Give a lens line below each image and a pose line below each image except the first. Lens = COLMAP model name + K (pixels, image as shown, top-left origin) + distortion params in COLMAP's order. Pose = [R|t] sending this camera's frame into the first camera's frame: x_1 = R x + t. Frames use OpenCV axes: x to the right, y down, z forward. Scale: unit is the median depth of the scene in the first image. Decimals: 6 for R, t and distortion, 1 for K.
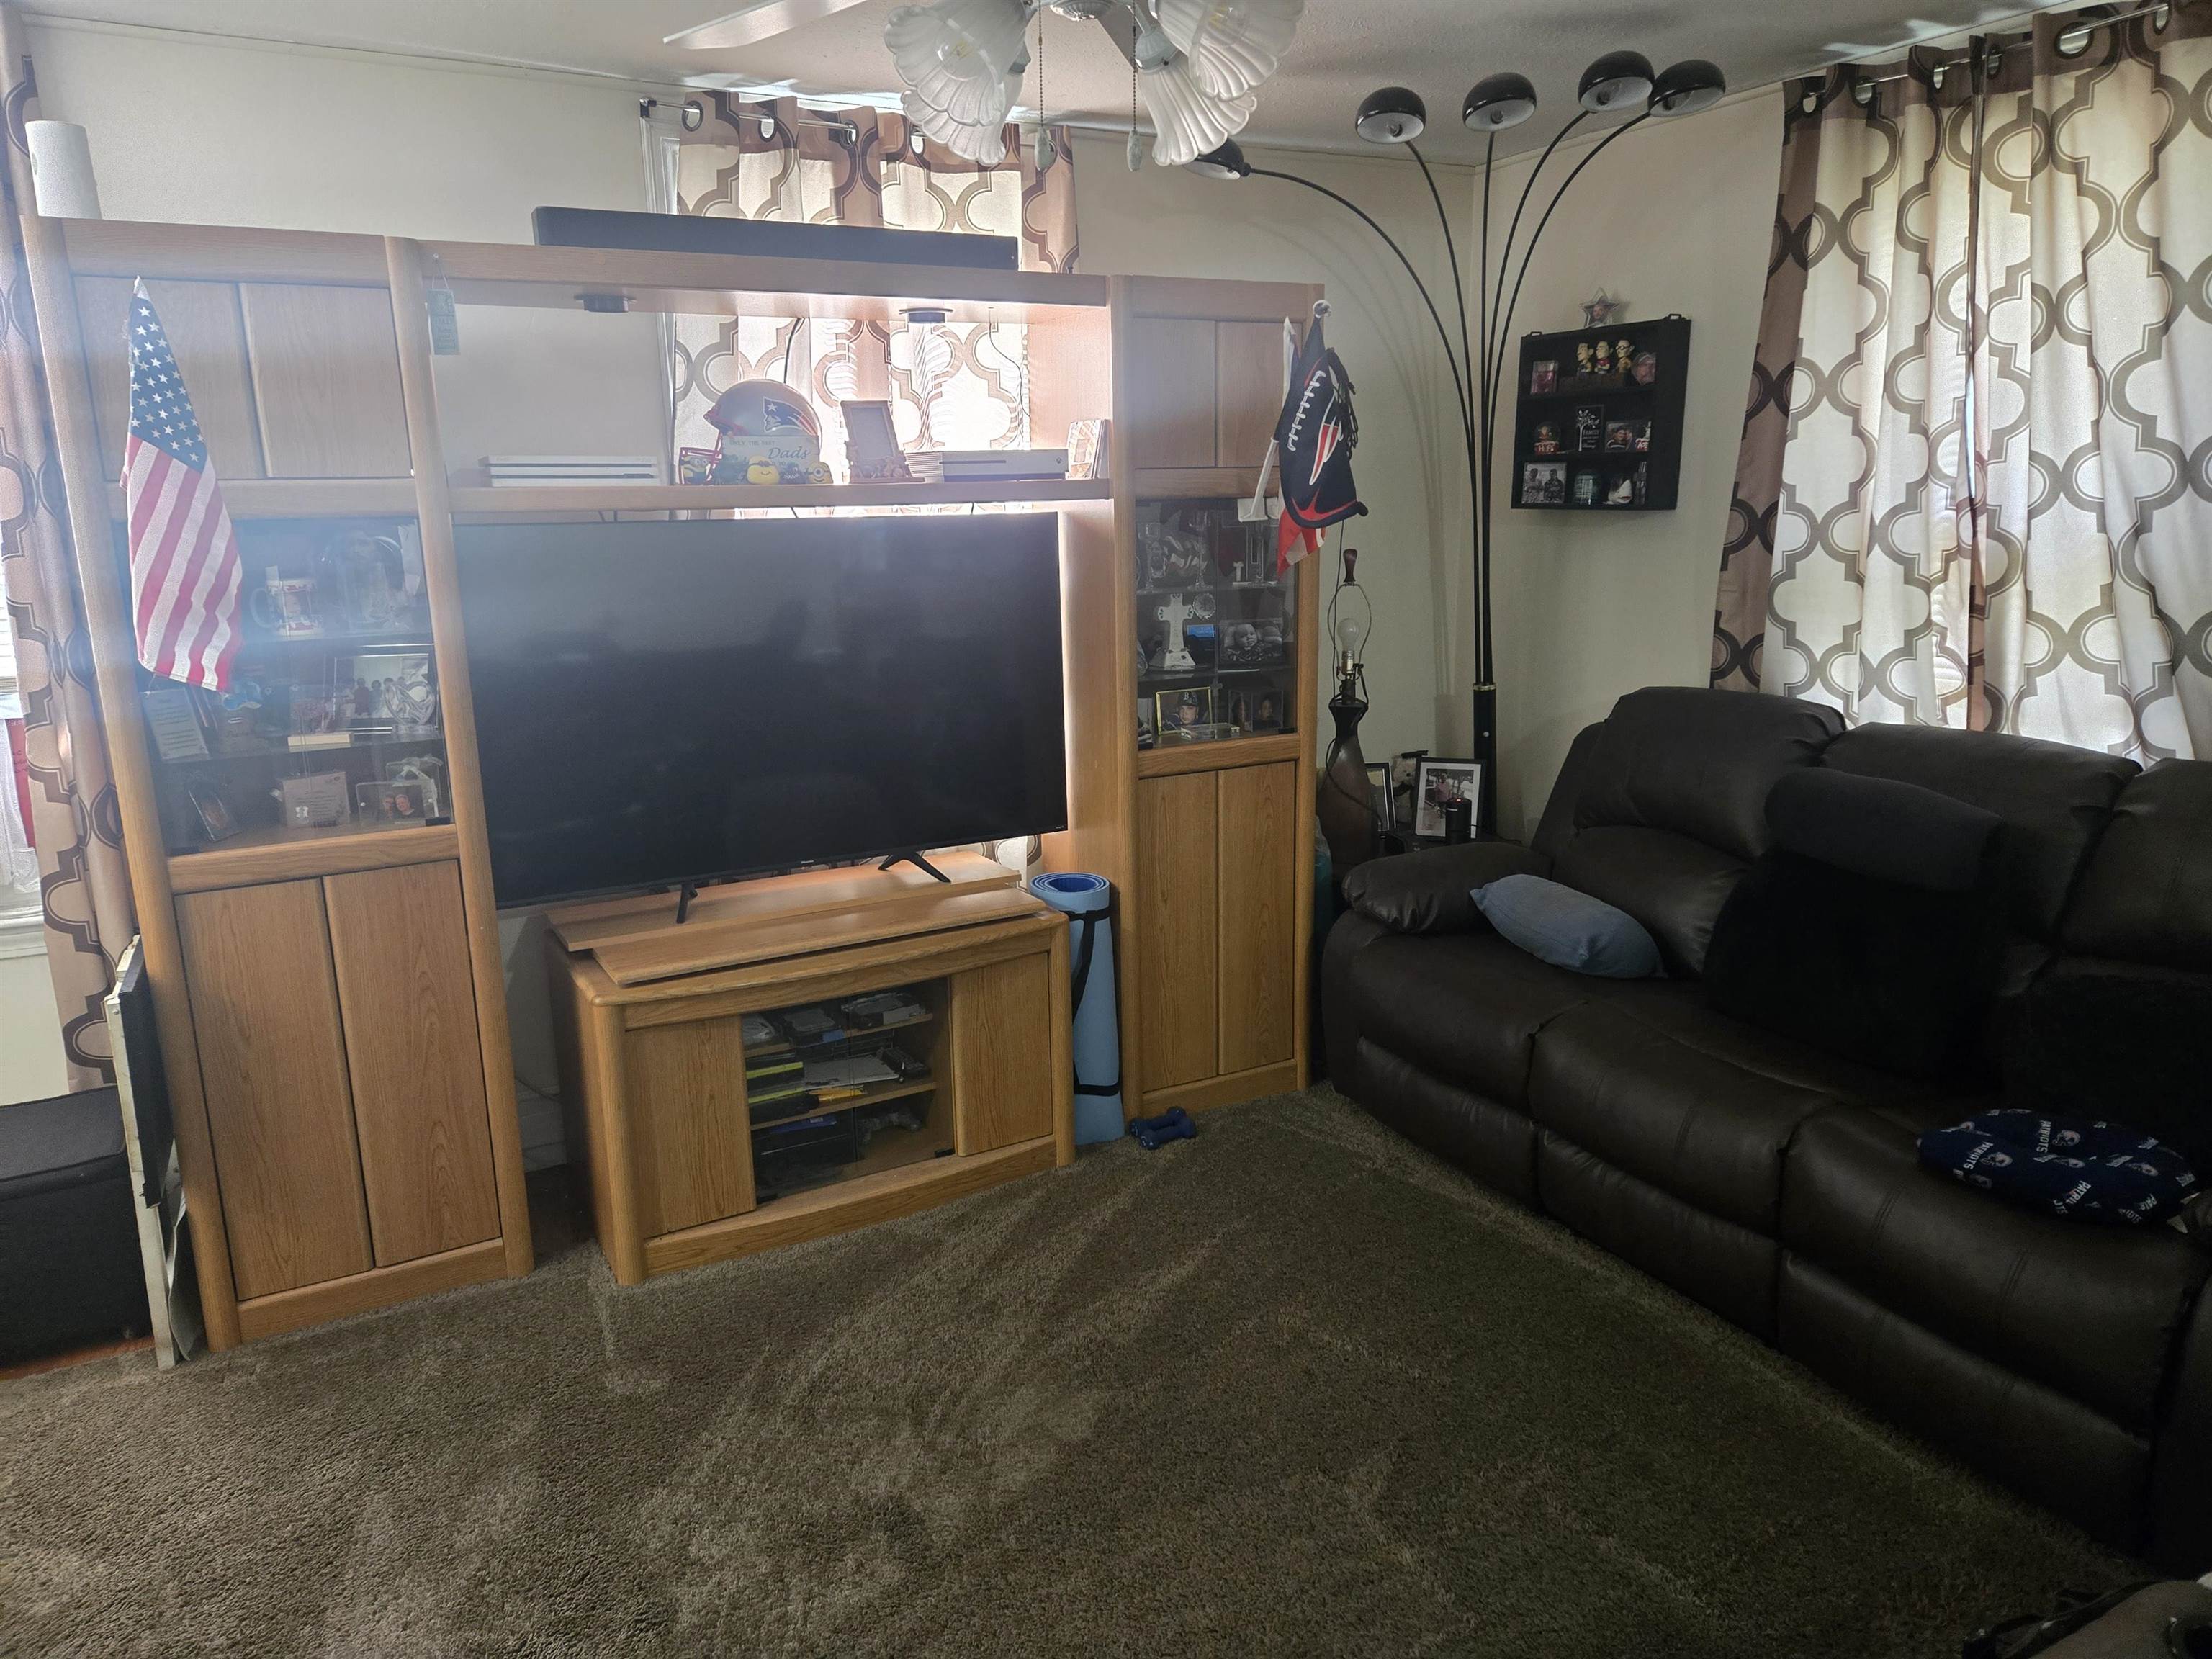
lens RADIAL K [[1490.3, 0, 1102.0], [0, 1490.3, 832.4], [0, 0, 1]] dist [0.071347, -0.054565]
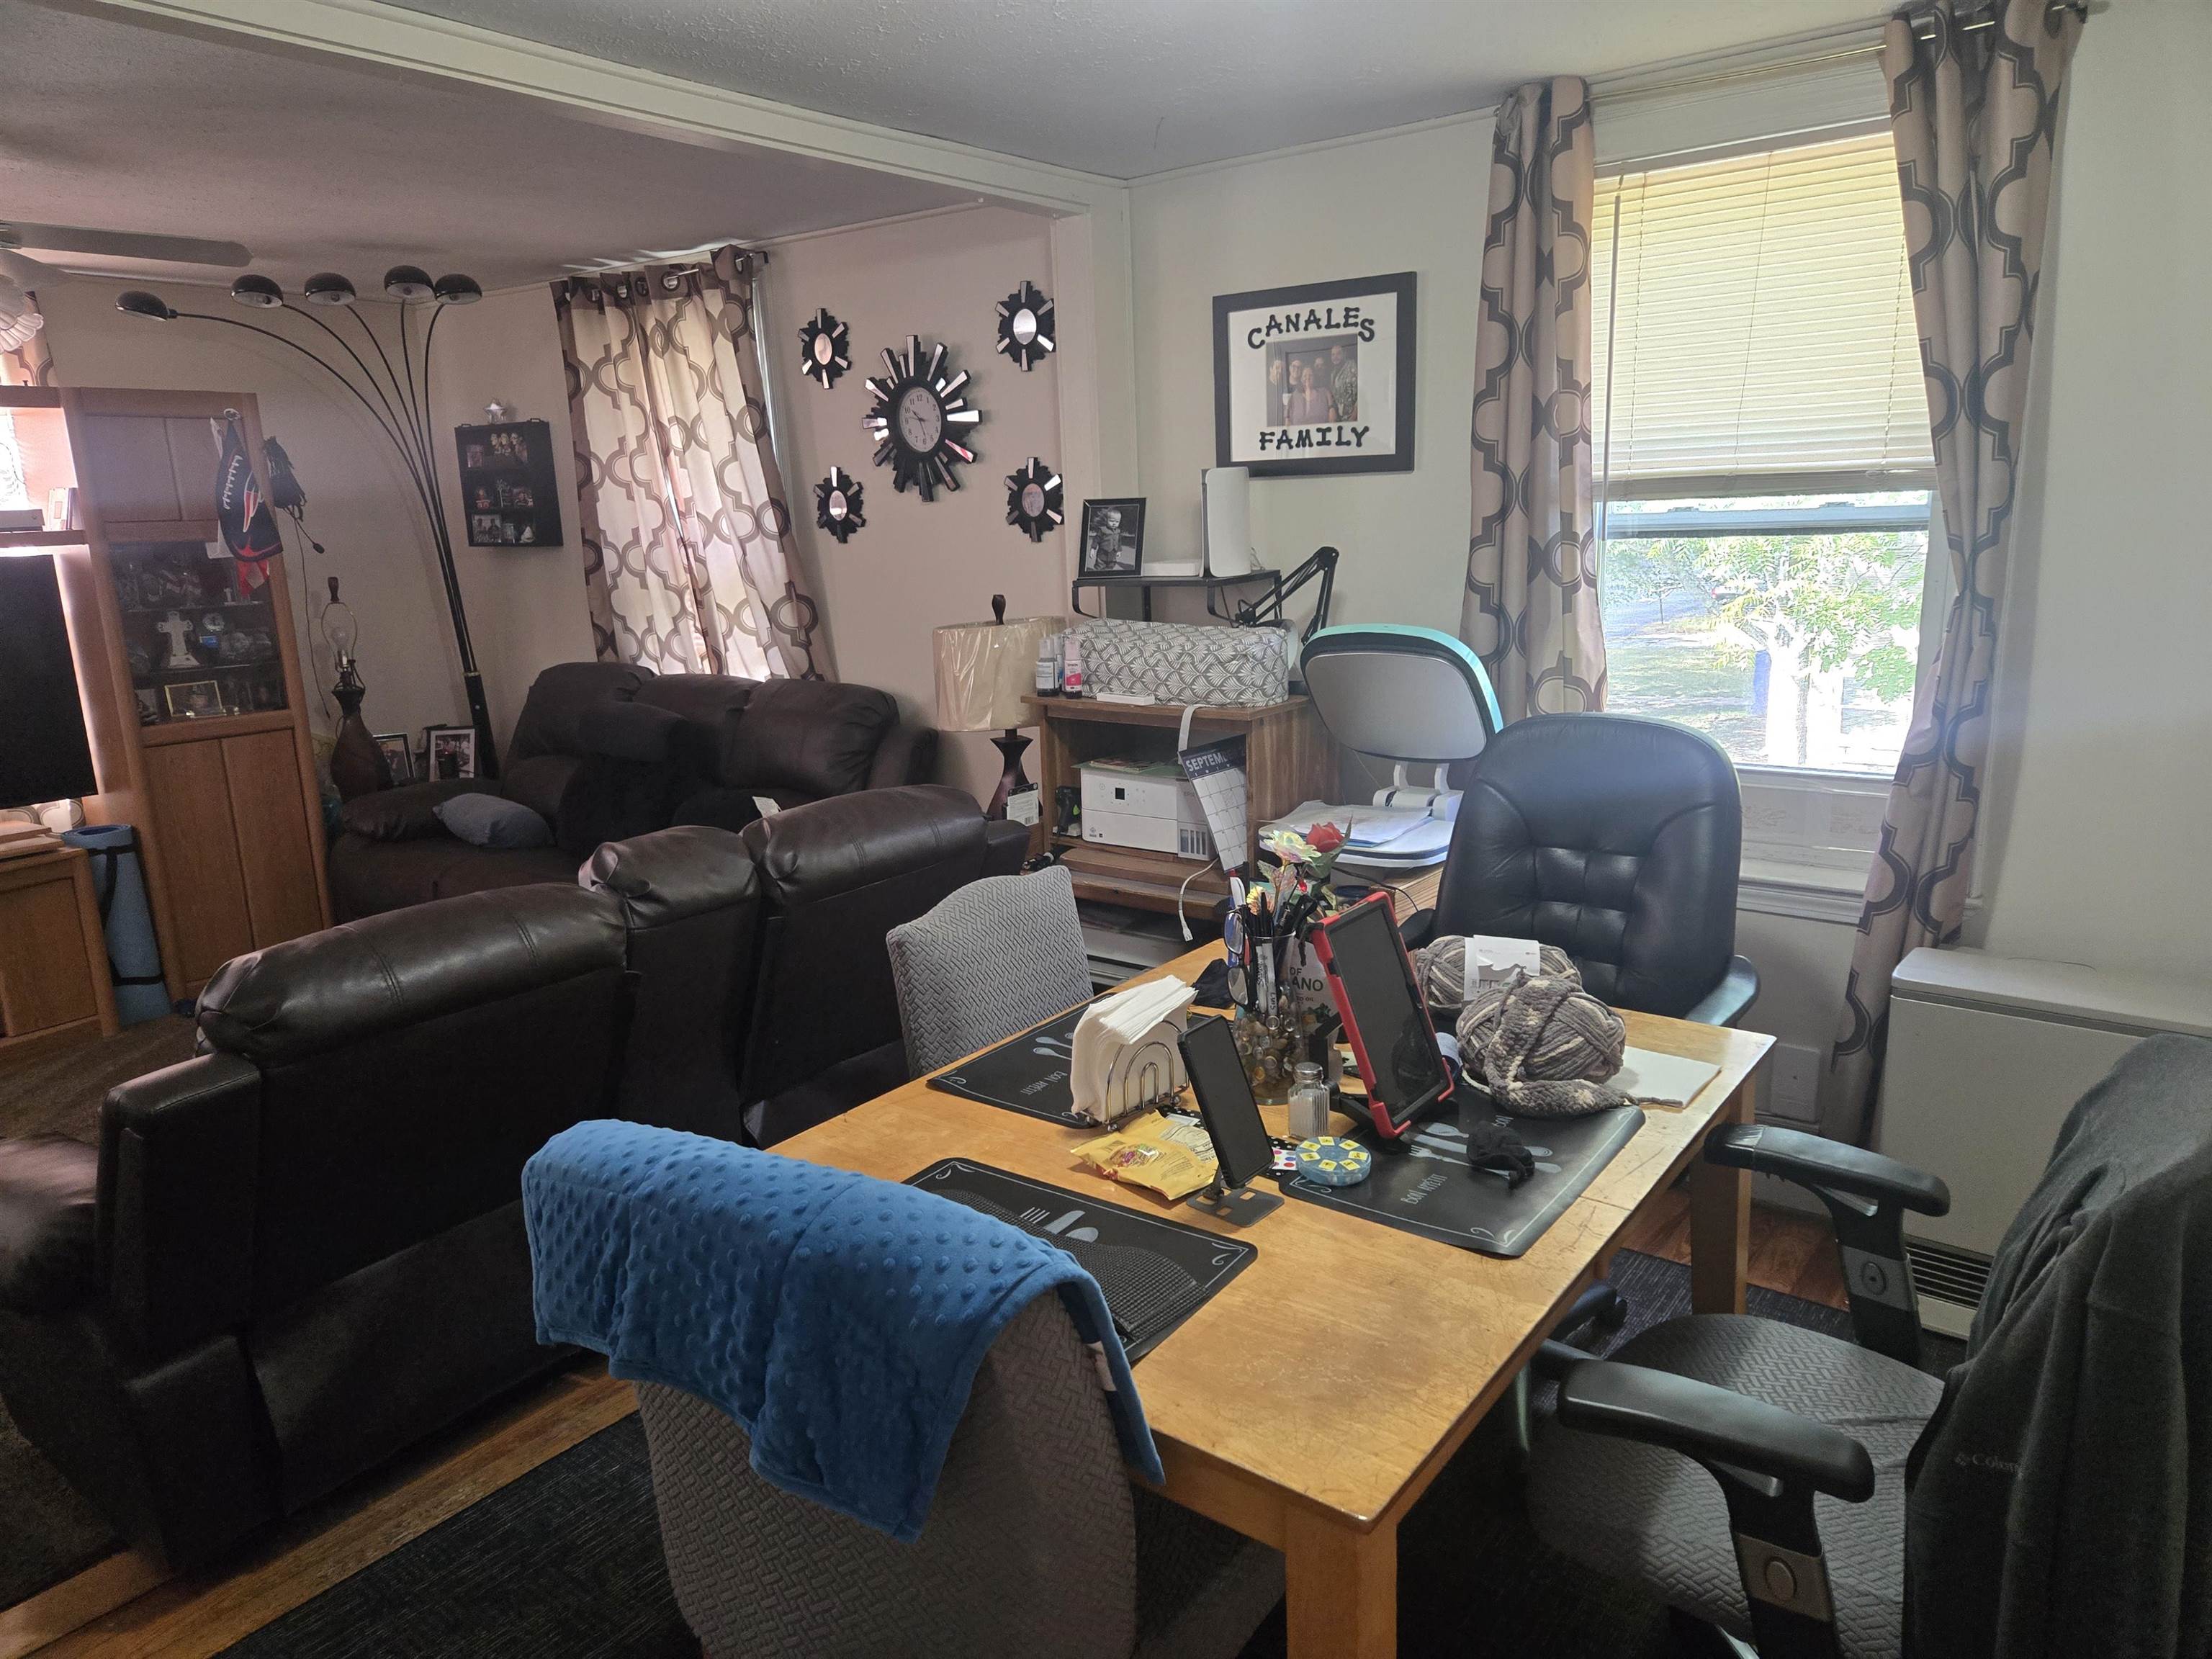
lens RADIAL K [[1490.3, 0, 1108.5], [0, 1490.3, 829.1], [0, 0, 1]] dist [0.071347, -0.054565]
pose [[0.907242, -0.102048, 0.408041, 0.250097], [0.112975, 0.993594, -0.002700, 0.142269], [-0.405152, 0.048548, 0.912960, -0.624093]]
